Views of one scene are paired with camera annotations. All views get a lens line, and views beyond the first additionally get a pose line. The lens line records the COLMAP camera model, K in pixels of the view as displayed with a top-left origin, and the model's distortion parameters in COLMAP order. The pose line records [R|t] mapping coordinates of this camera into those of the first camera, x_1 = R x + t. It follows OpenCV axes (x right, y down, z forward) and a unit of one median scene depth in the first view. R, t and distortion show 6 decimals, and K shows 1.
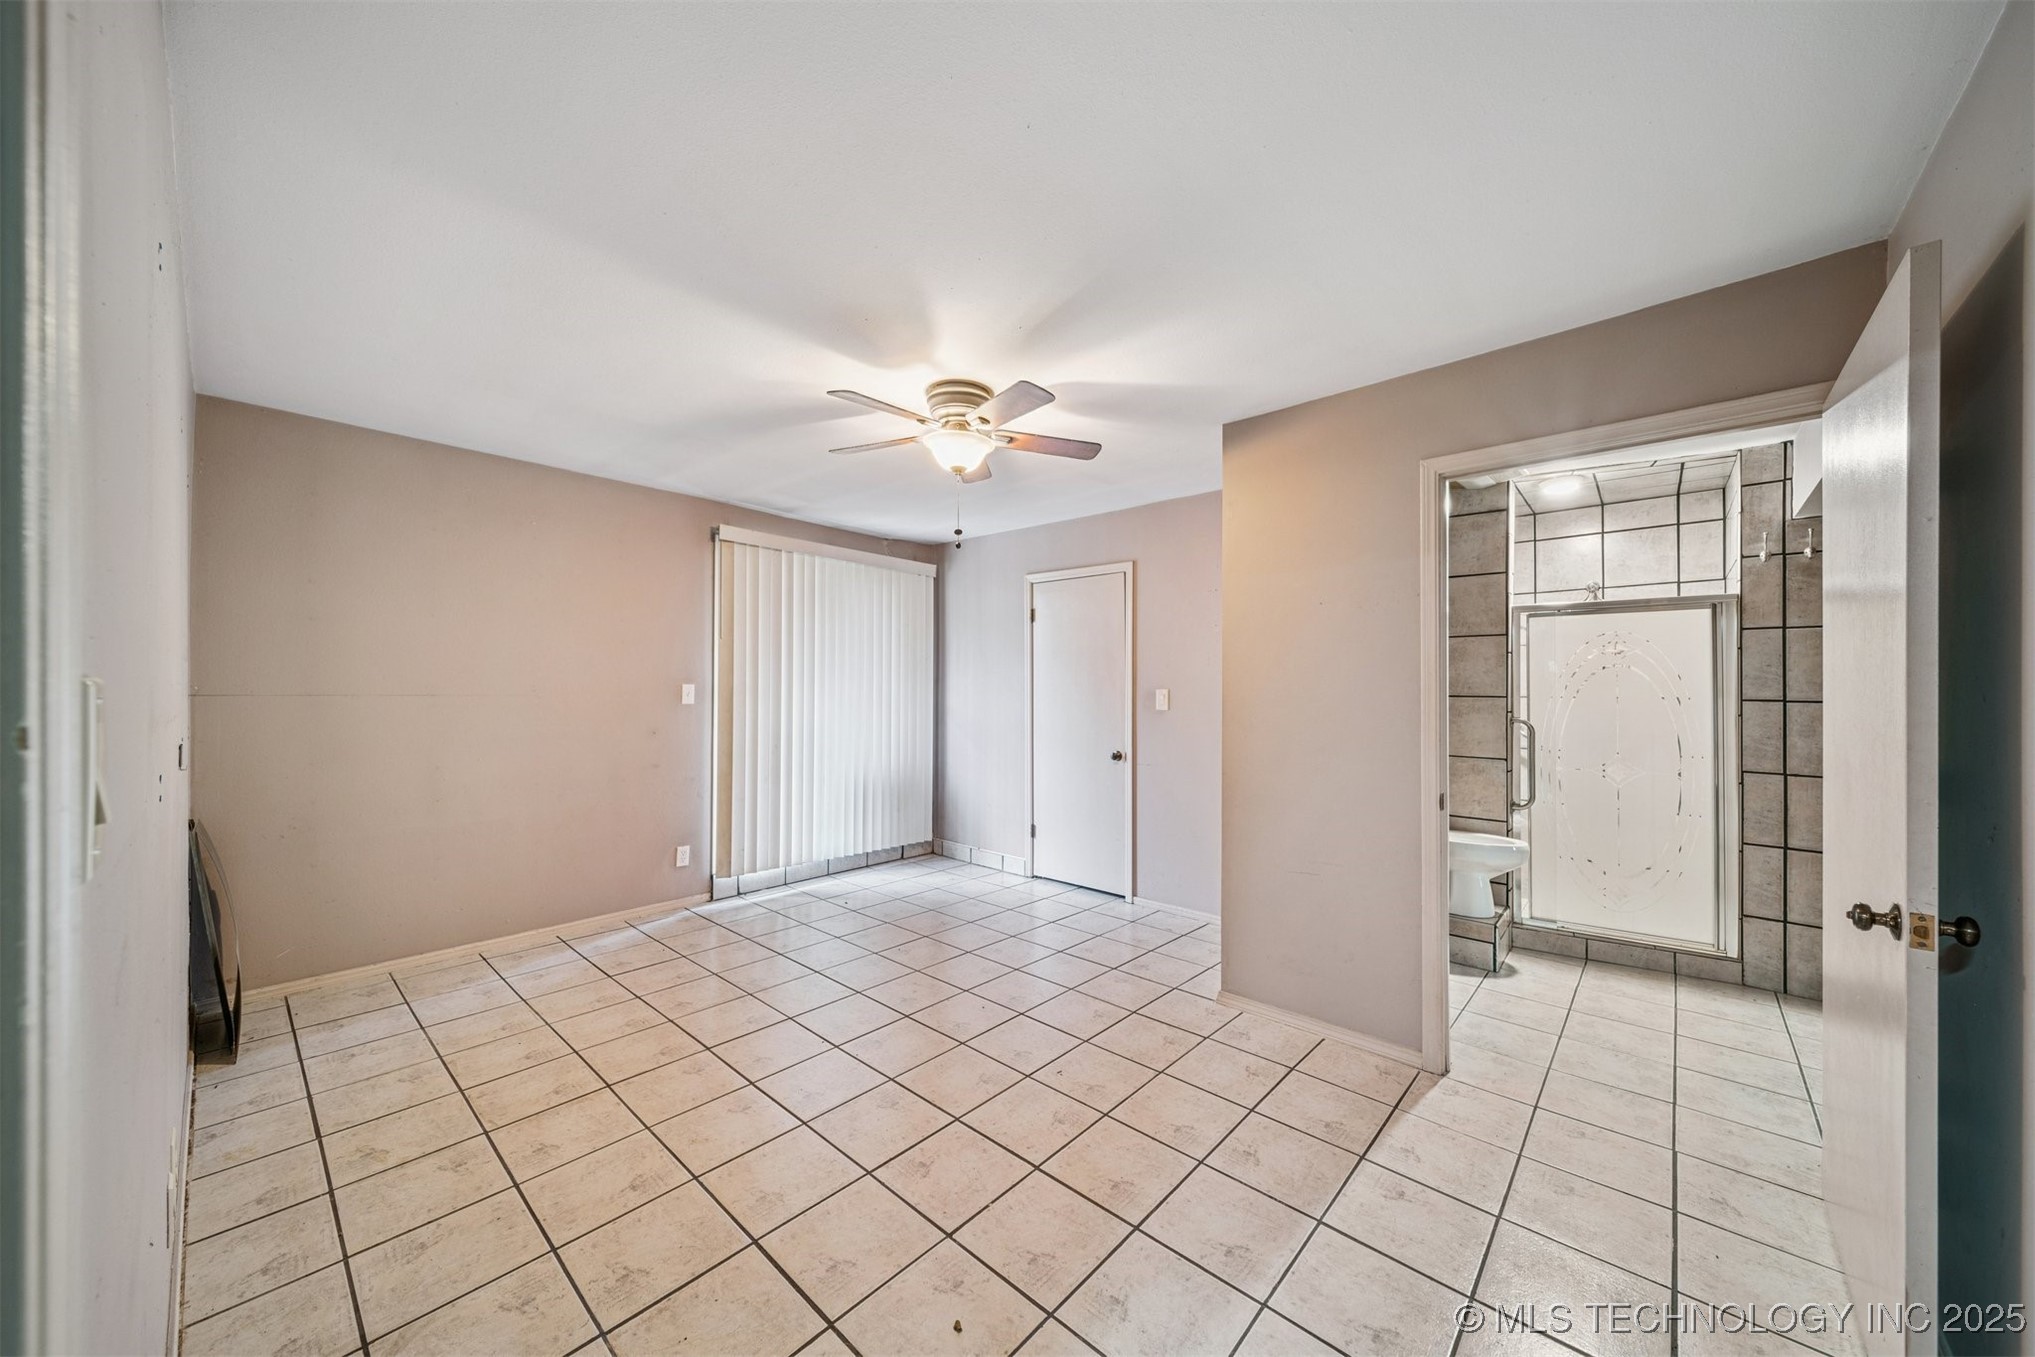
lens RADIAL K [[720.5, 0, 1001.4], [0, 720.5, 688.2], [0, 0, 1]] dist [0.000067, -0.000027]
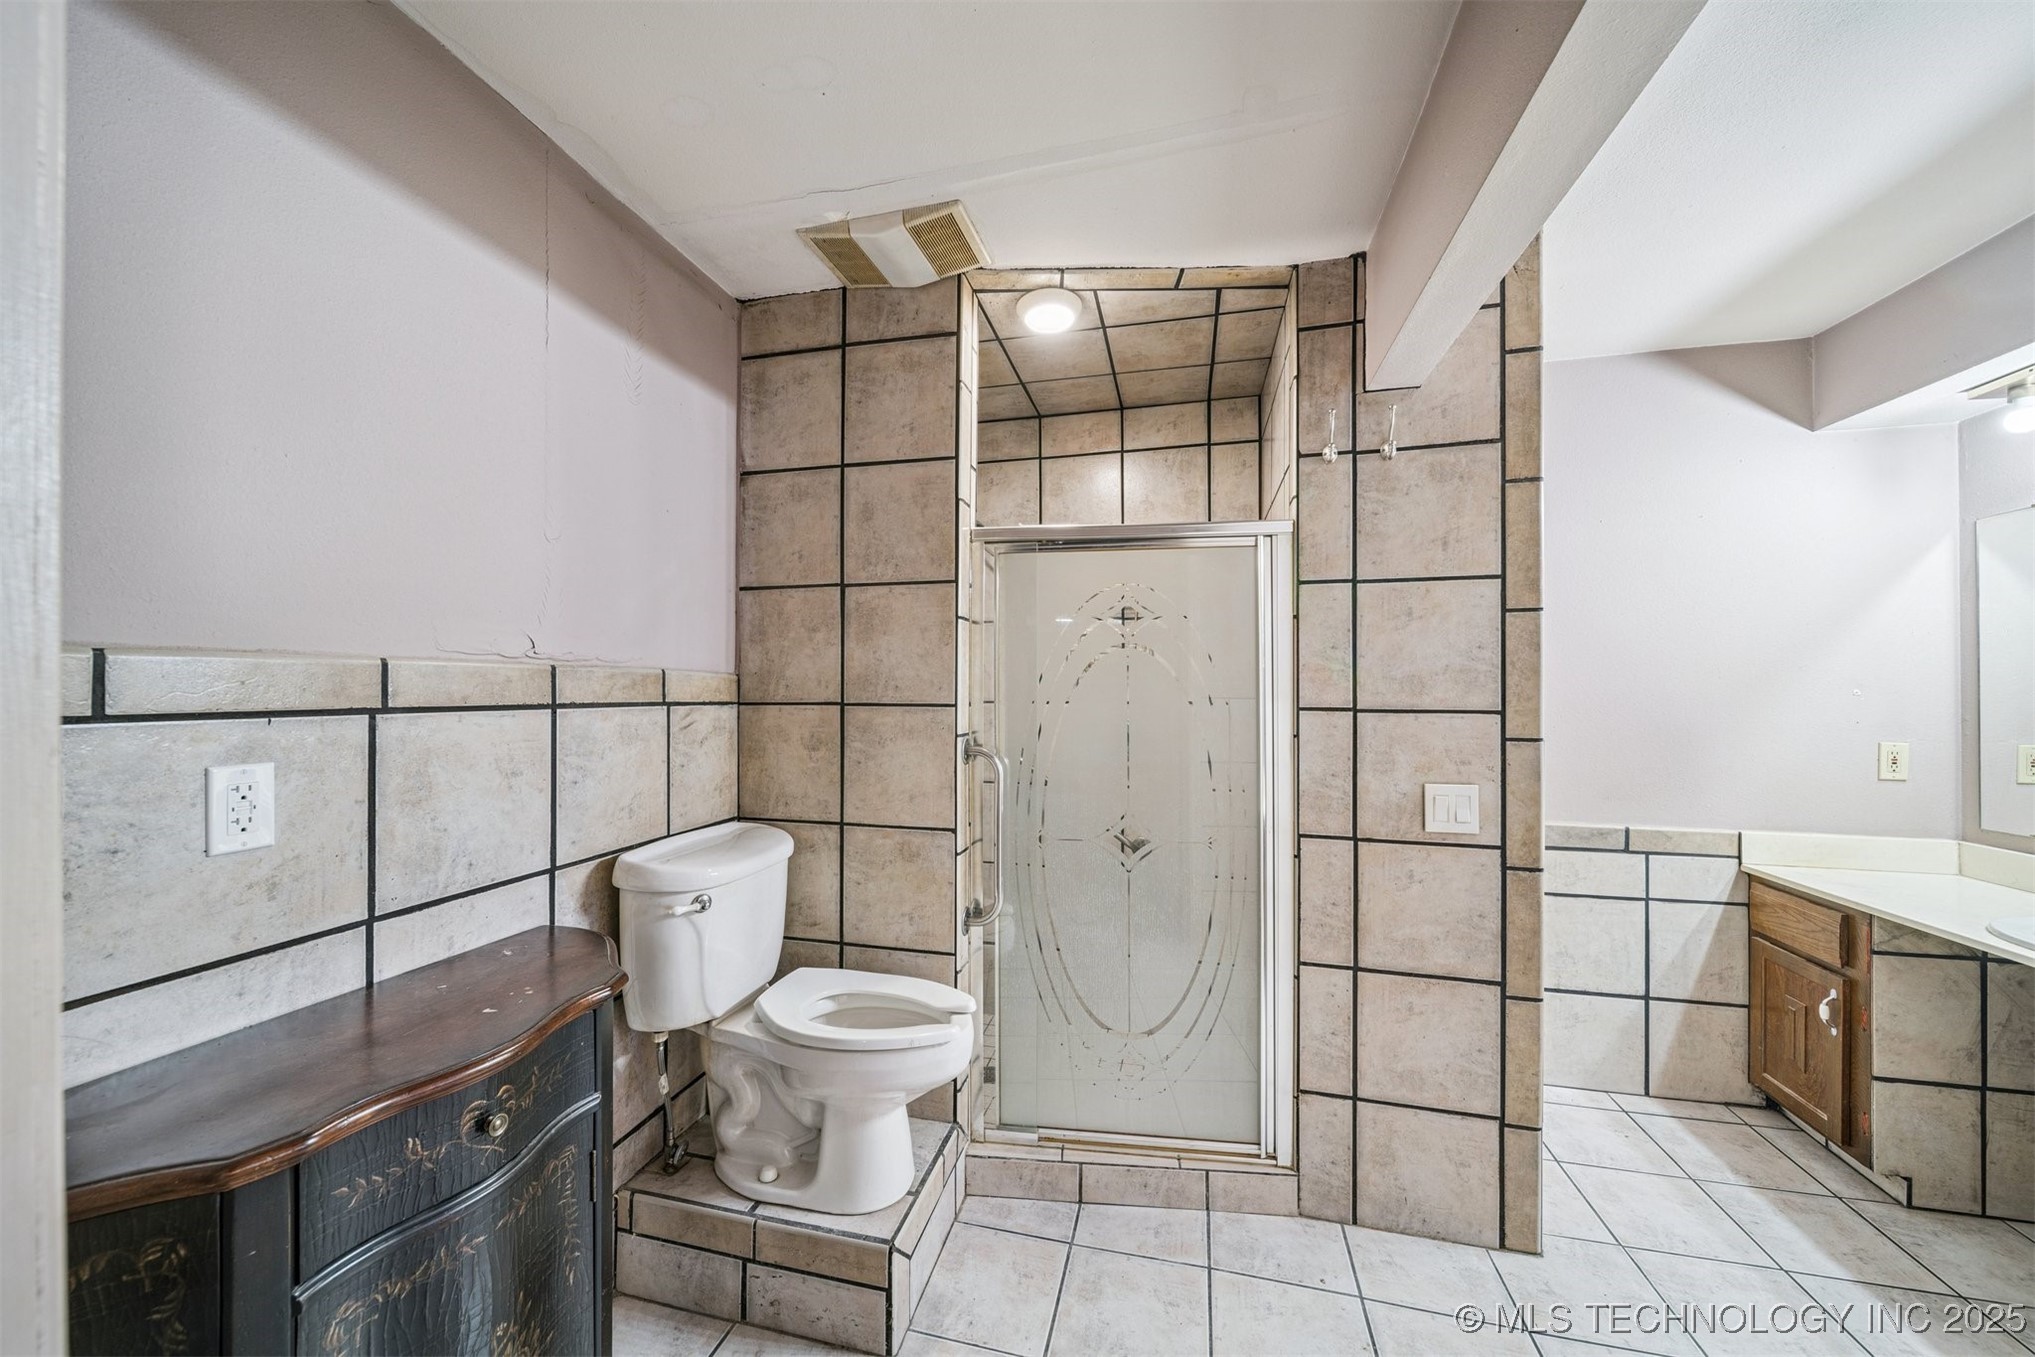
lens RADIAL K [[720.5, 0, 1001.4], [0, 720.5, 688.2], [0, 0, 1]] dist [0.000067, -0.000027]
pose [[0.884081, 0.001158, 0.467332, 0.558632], [-0.001631, 0.999998, 0.000606, 0.000583], [-0.467331, -0.001298, 0.884081, 0.609900]]
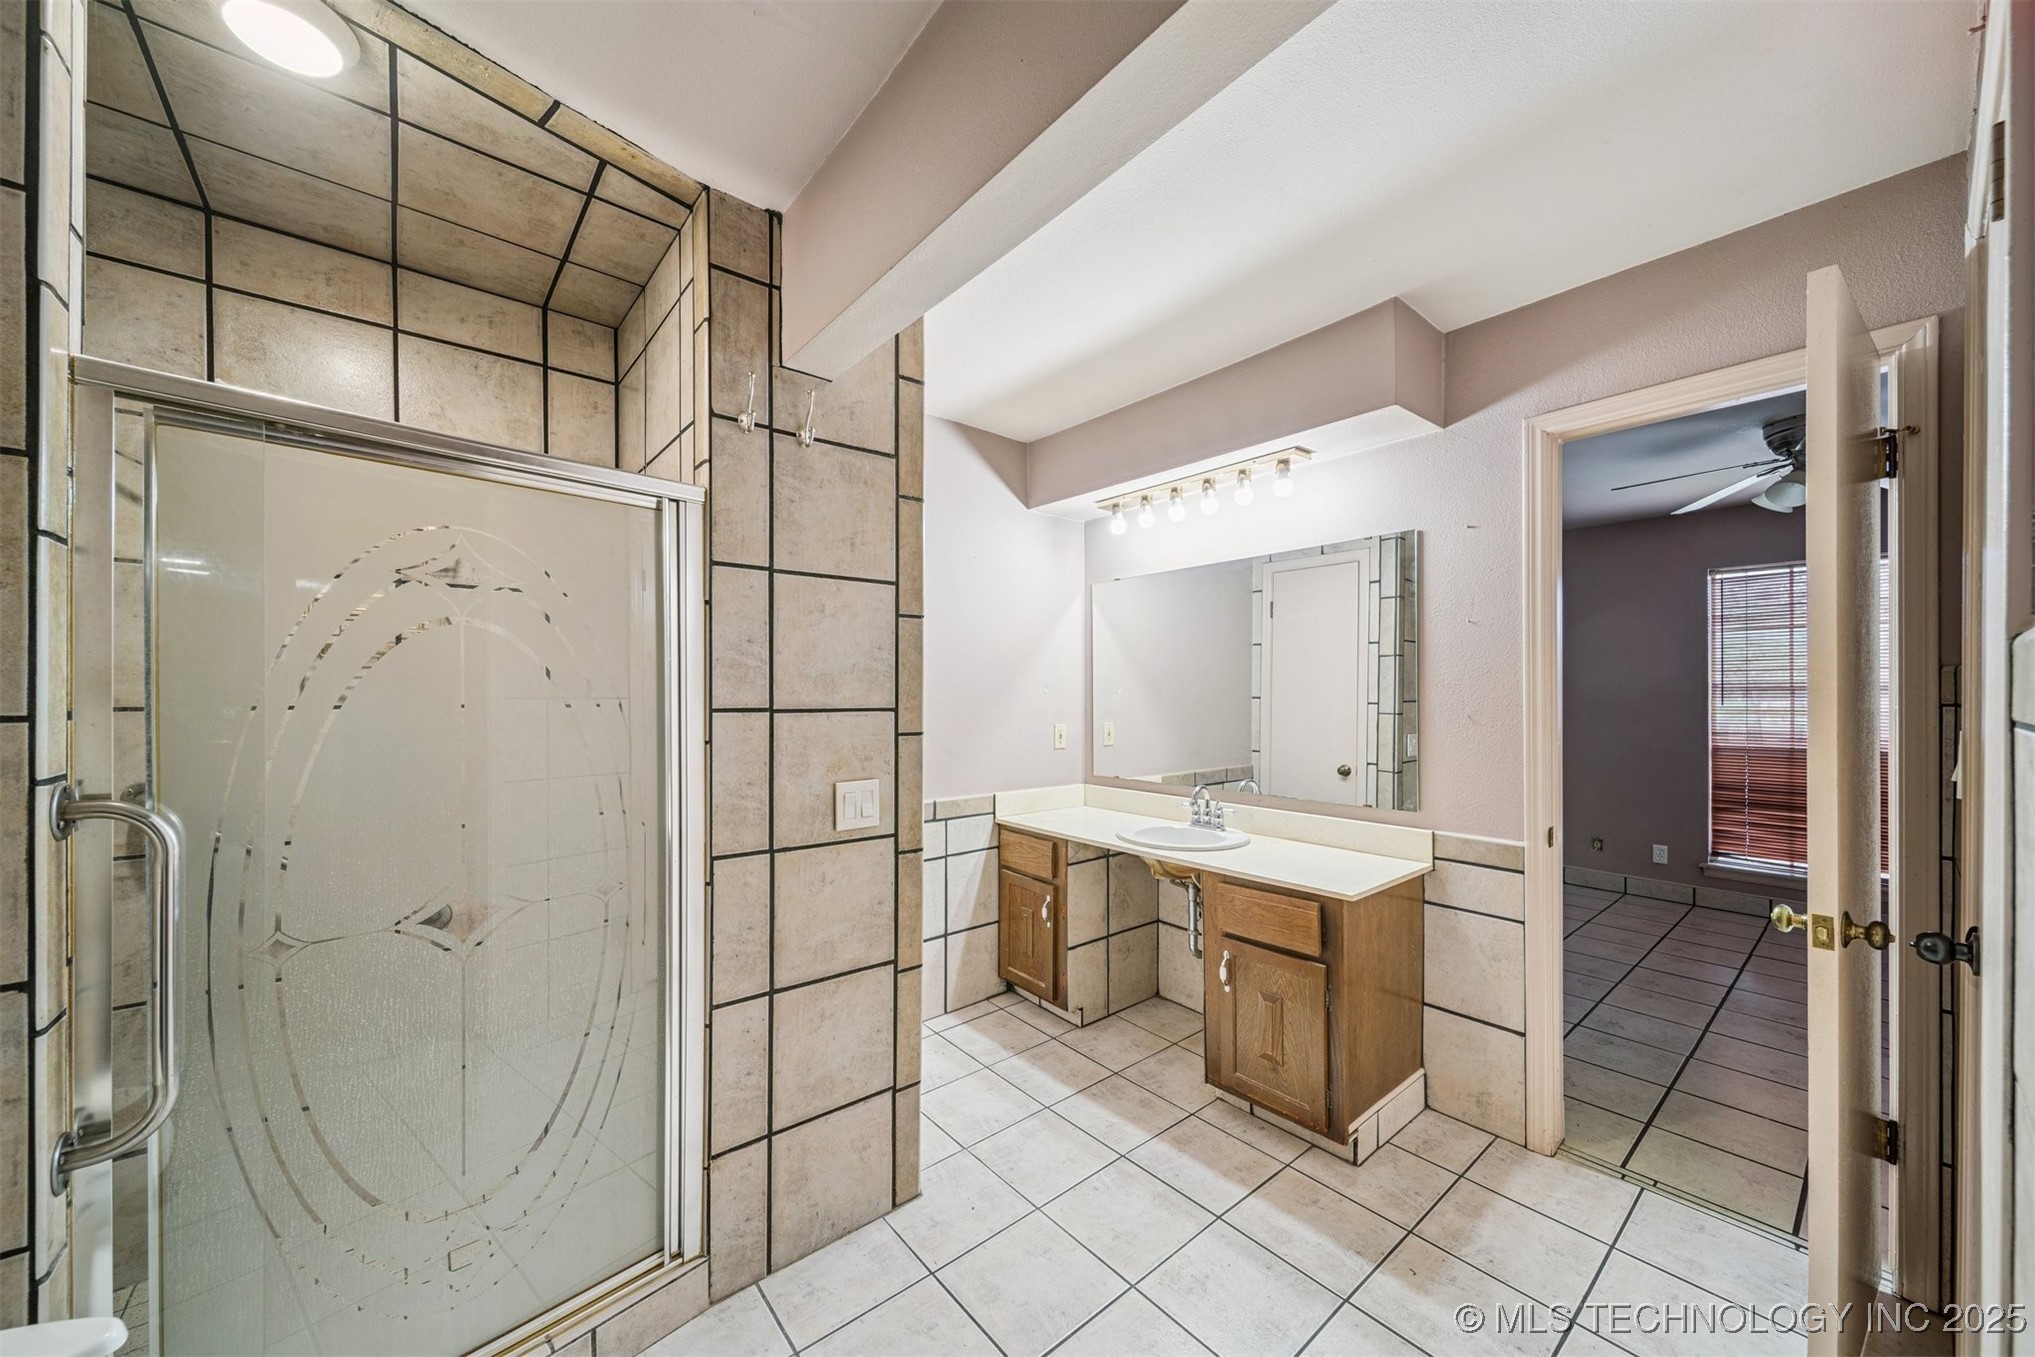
lens RADIAL K [[734.2, 0, 1026.4], [0, 734.2, 691.6], [0, 0, 1]] dist [0.014248, -0.004039]
pose [[0.127004, -0.001806, 0.991901, 0.566121], [-0.005801, 0.999980, 0.002564, 0.001622], [-0.991885, -0.006080, 0.126991, 0.728437]]
